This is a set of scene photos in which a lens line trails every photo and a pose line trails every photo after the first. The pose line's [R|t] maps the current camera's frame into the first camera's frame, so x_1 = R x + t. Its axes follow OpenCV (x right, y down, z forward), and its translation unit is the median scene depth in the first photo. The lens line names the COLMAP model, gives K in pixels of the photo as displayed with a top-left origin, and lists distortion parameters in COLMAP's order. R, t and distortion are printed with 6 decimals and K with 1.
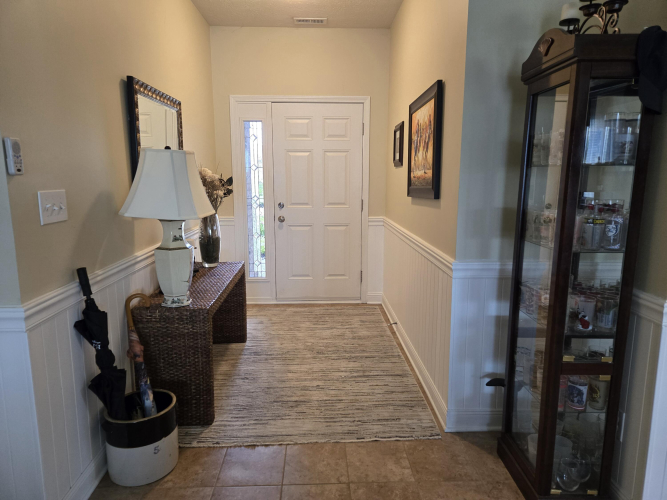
lens RADIAL K [[452.9, 0, 334.0], [0, 452.9, 248.8], [0, 0, 1]] dist [0.033211, -0.005654]
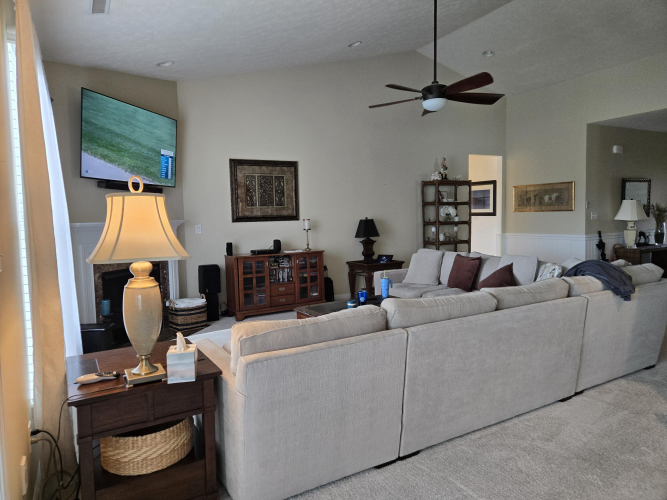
lens RADIAL K [[452.9, 0, 333.8], [0, 452.9, 250.2], [0, 0, 1]] dist [0.033211, -0.005654]
pose [[0.451649, 0.052058, -0.890676, 1.935872], [-0.126890, 0.991896, -0.006370, 0.521004], [0.883127, 0.115895, 0.454594, -2.804511]]
